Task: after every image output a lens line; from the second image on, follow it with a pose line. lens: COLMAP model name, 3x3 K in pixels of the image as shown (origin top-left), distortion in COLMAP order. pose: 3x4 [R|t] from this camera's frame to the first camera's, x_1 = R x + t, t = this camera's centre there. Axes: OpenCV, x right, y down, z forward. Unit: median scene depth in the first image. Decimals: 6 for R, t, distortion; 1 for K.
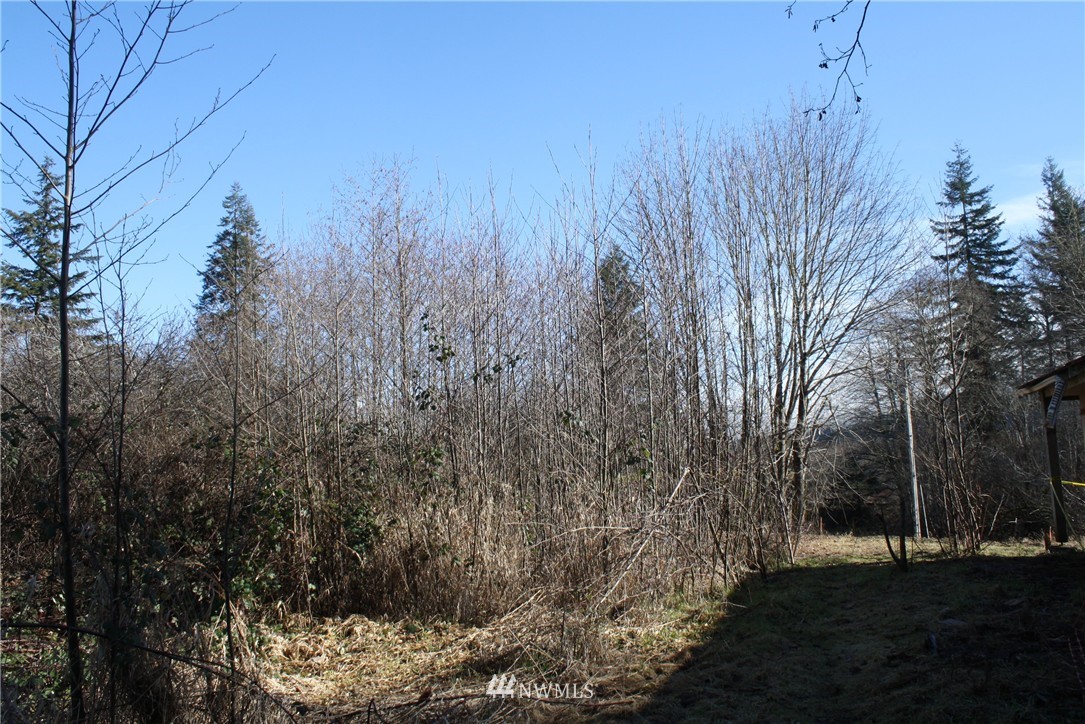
lens RADIAL K [[914.8, 0, 548.5], [0, 914.8, 344.2], [0, 0, 1]] dist [-0.182173, 0.182643]
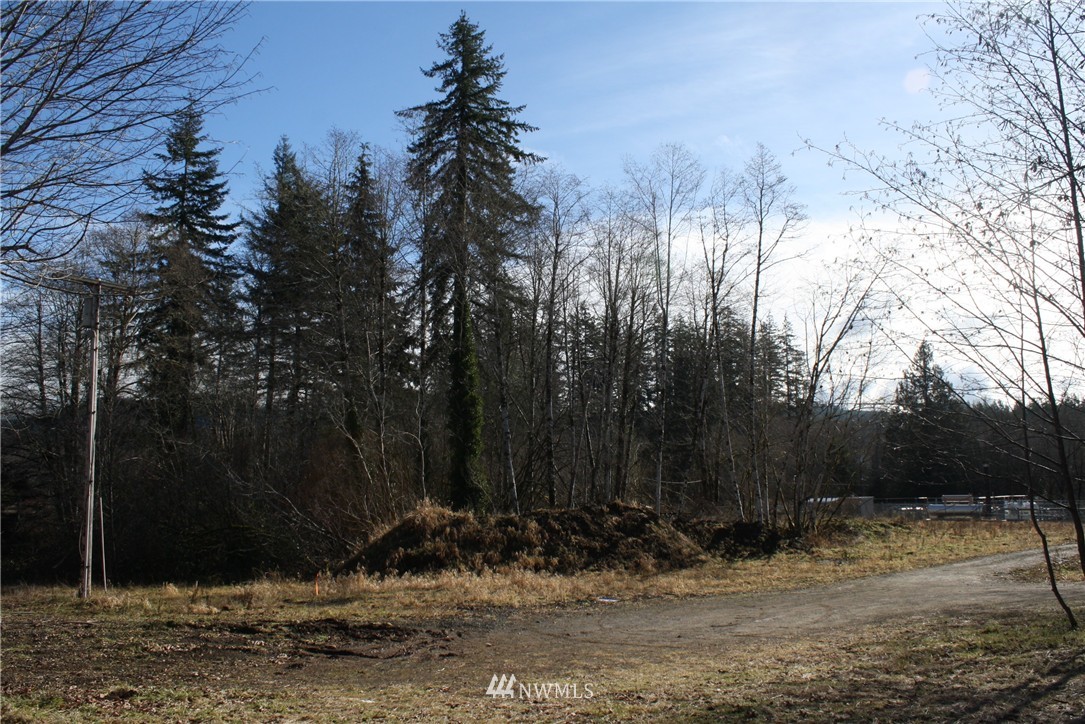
lens RADIAL K [[914.8, 0, 548.5], [0, 914.8, 344.2], [0, 0, 1]] dist [-0.182173, 0.182643]
pose [[0.638114, 0.125828, 0.759591, 0.068144], [-0.121132, 0.990676, -0.062348, 0.026129], [-0.760354, -0.052226, 0.647406, 0.179185]]
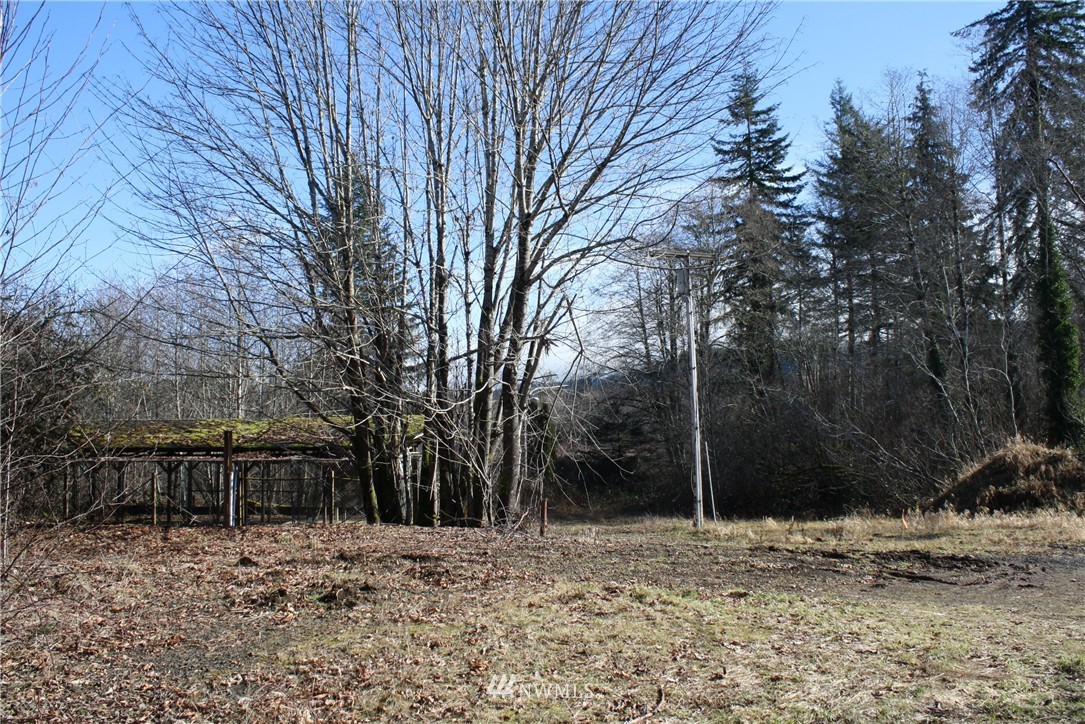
lens RADIAL K [[914.8, 0, 548.5], [0, 914.8, 344.2], [0, 0, 1]] dist [-0.182173, 0.182643]
pose [[0.969368, 0.021576, 0.244661, 0.059772], [-0.035764, 0.997917, 0.053695, 0.023410], [-0.242993, -0.060800, 0.968121, 0.163743]]
